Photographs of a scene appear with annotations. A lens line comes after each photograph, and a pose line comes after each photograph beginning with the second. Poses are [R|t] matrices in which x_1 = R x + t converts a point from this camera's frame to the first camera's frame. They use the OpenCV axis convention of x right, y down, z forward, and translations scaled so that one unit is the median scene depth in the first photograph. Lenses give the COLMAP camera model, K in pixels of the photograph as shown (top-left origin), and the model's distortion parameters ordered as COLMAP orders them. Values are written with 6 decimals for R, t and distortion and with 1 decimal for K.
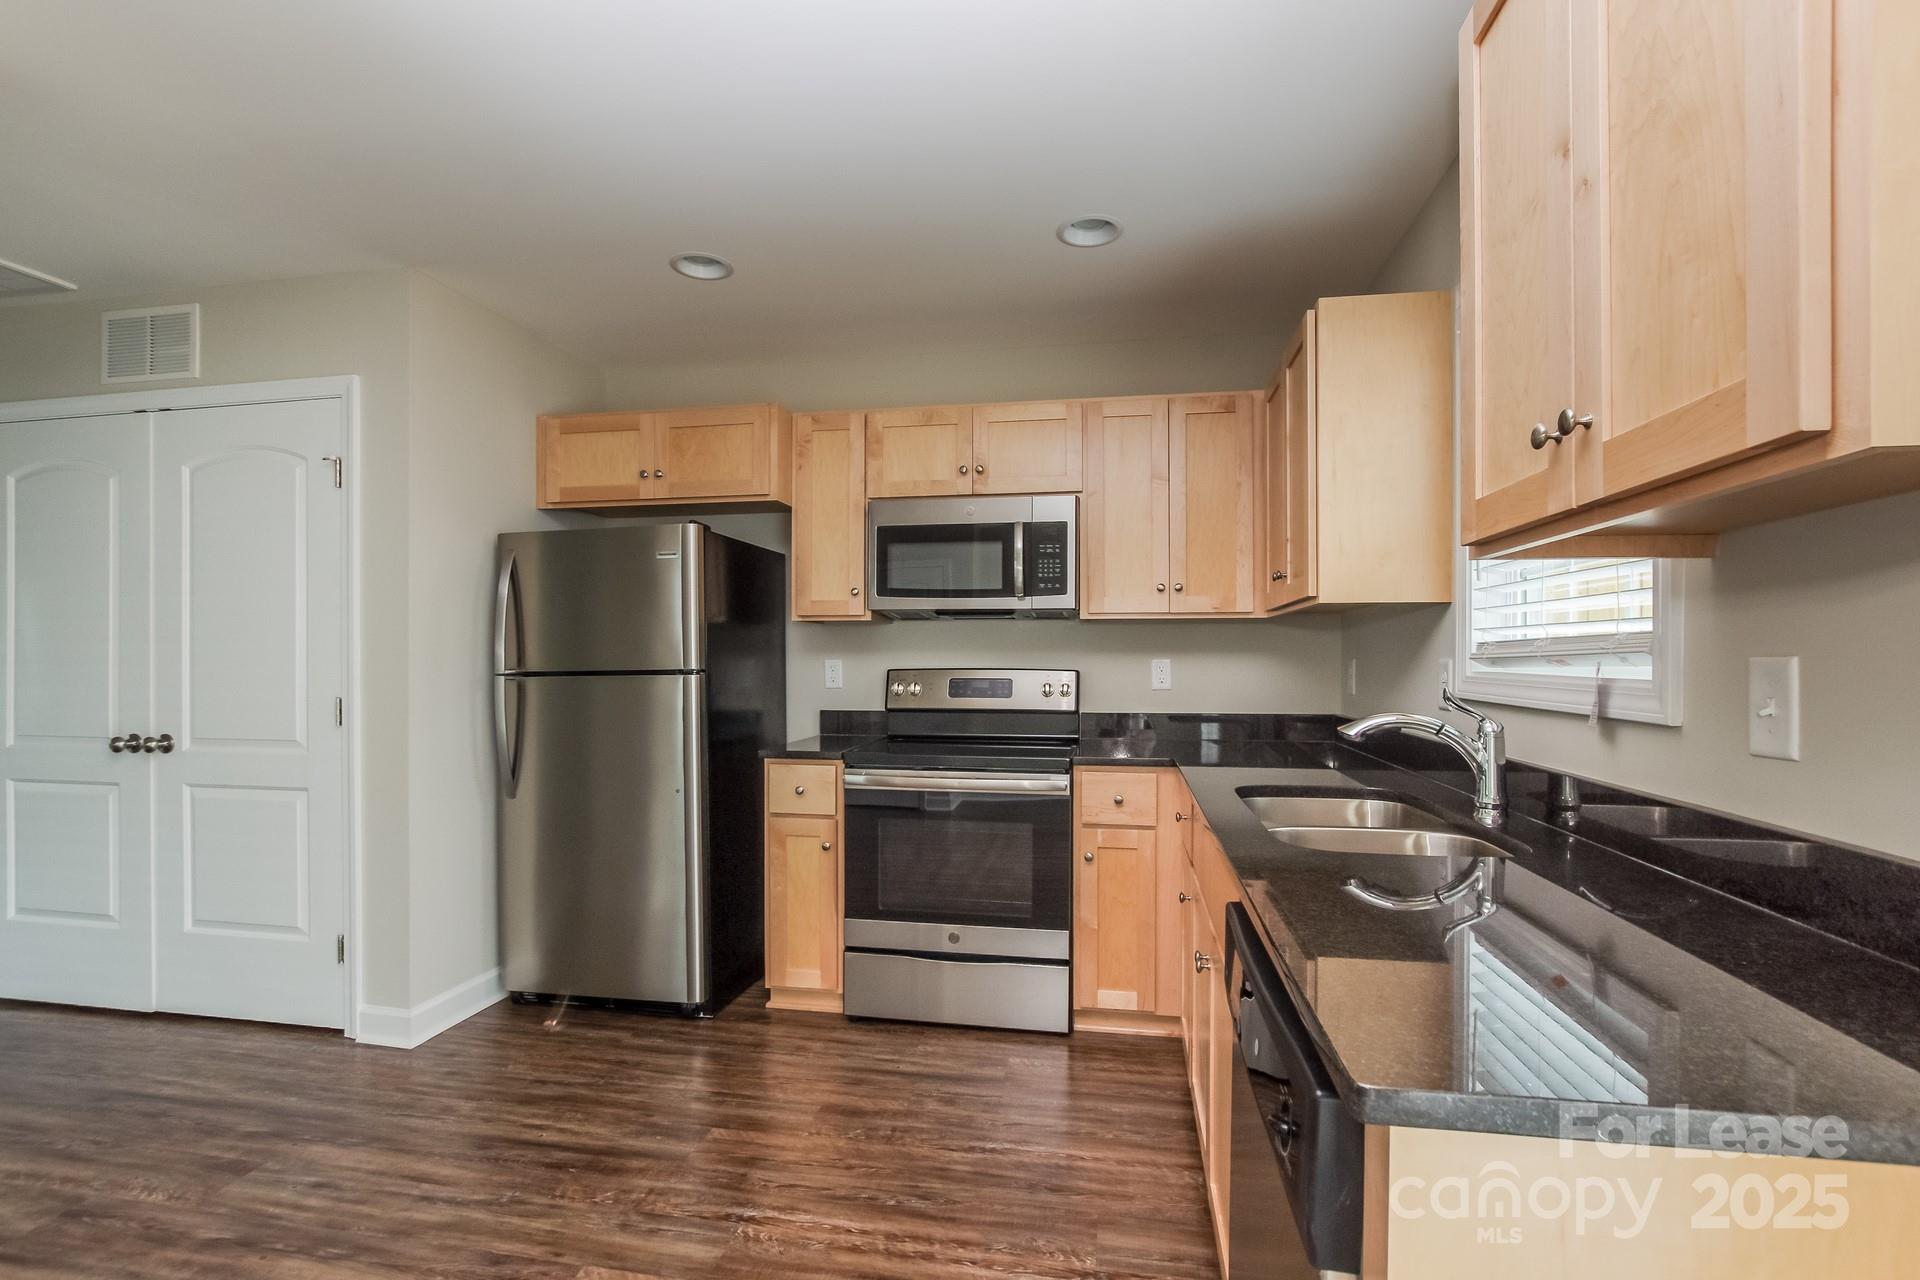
lens RADIAL K [[871.4, 0, 963.2], [0, 871.4, 658.4], [0, 0, 1]] dist [-0.016271, 0.000312]
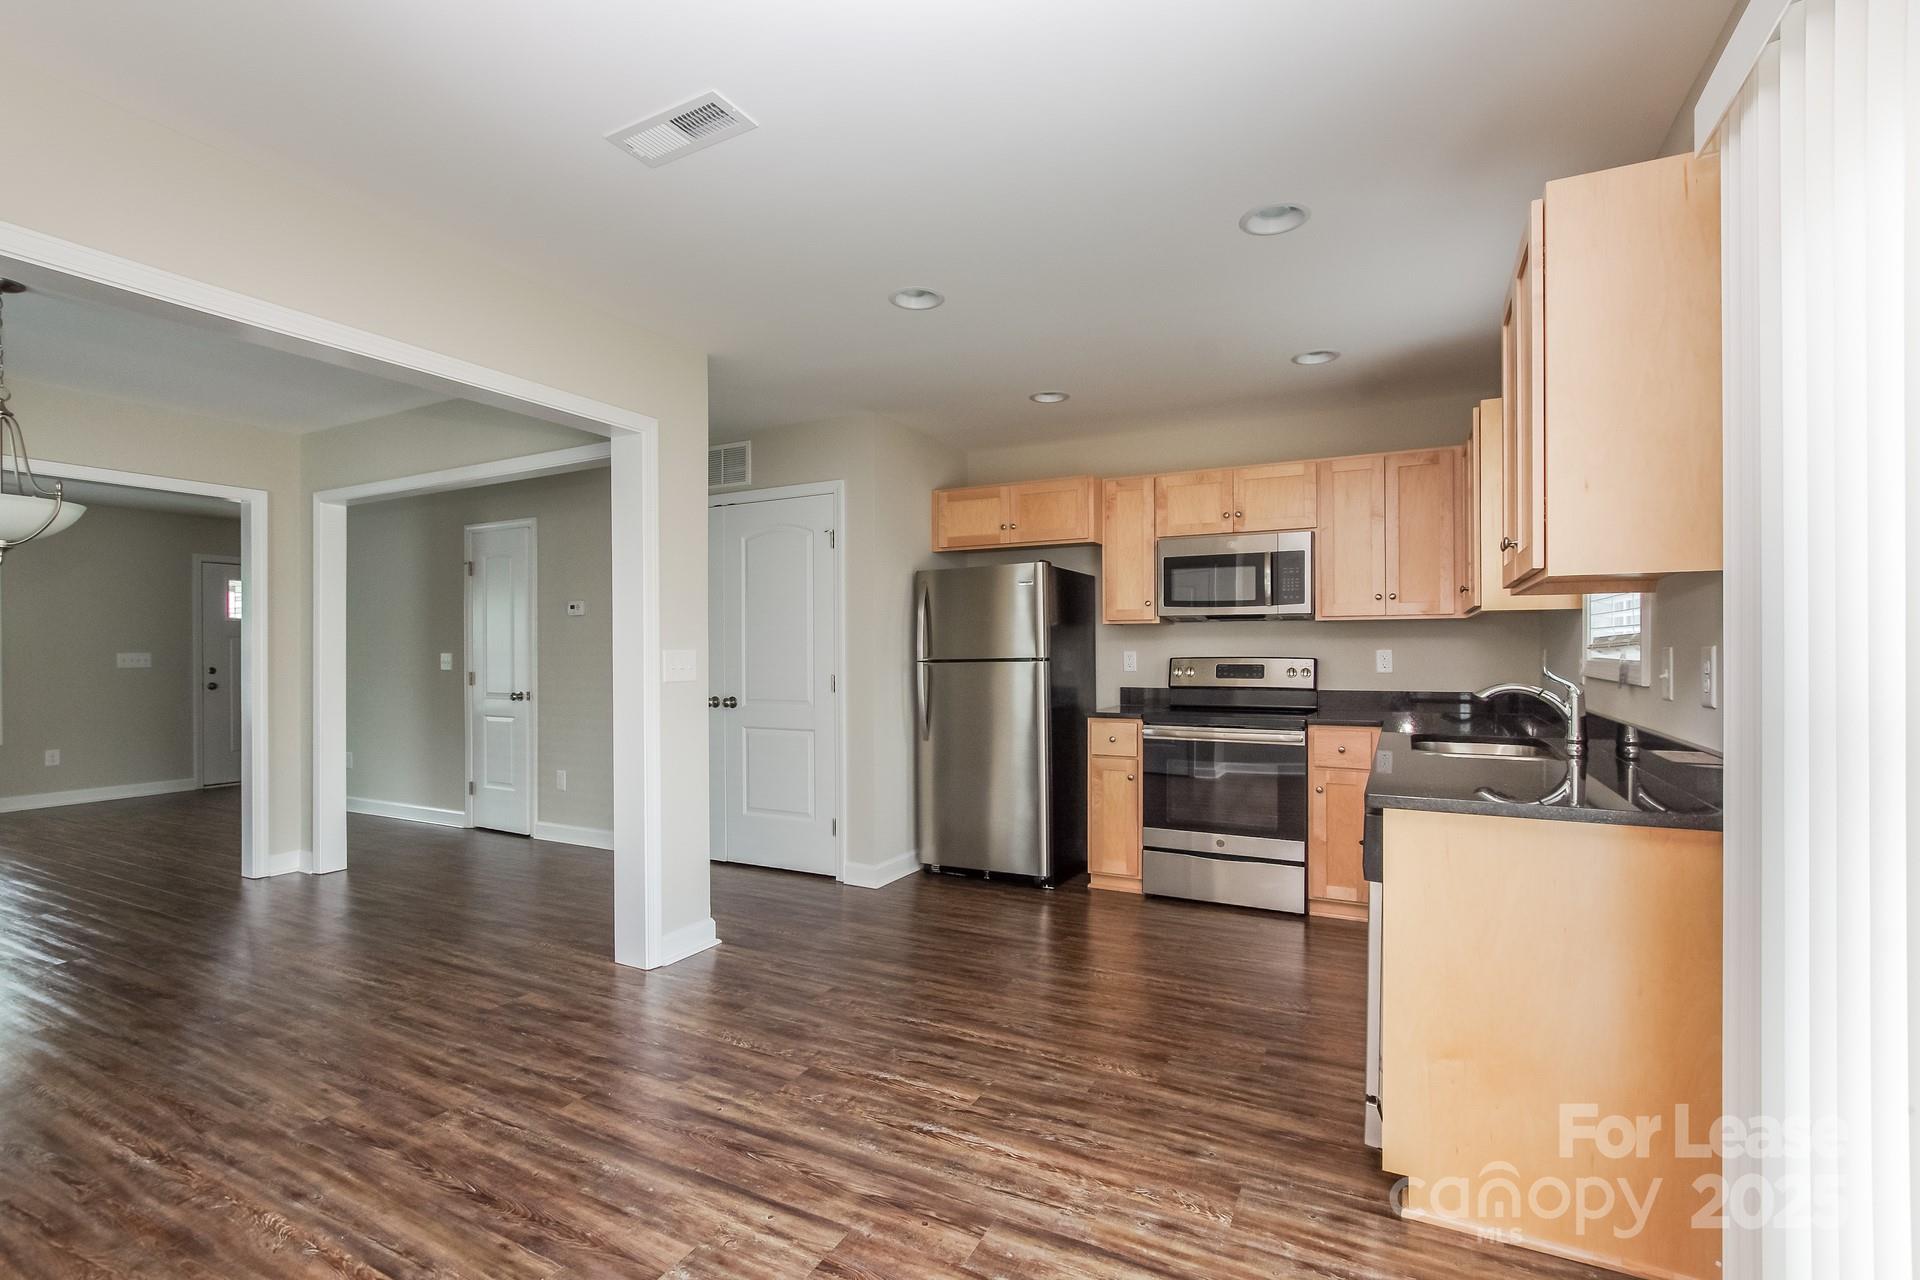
lens RADIAL K [[858.2, 0, 966.7], [0, 858.2, 654.3], [0, 0, 1]] dist [-0.015764, 0.000096]
pose [[0.956429, -0.002887, -0.291952, 0.002168], [0.004300, 0.999982, 0.004200, -0.000223], [0.291935, -0.005272, 0.956424, -0.464125]]
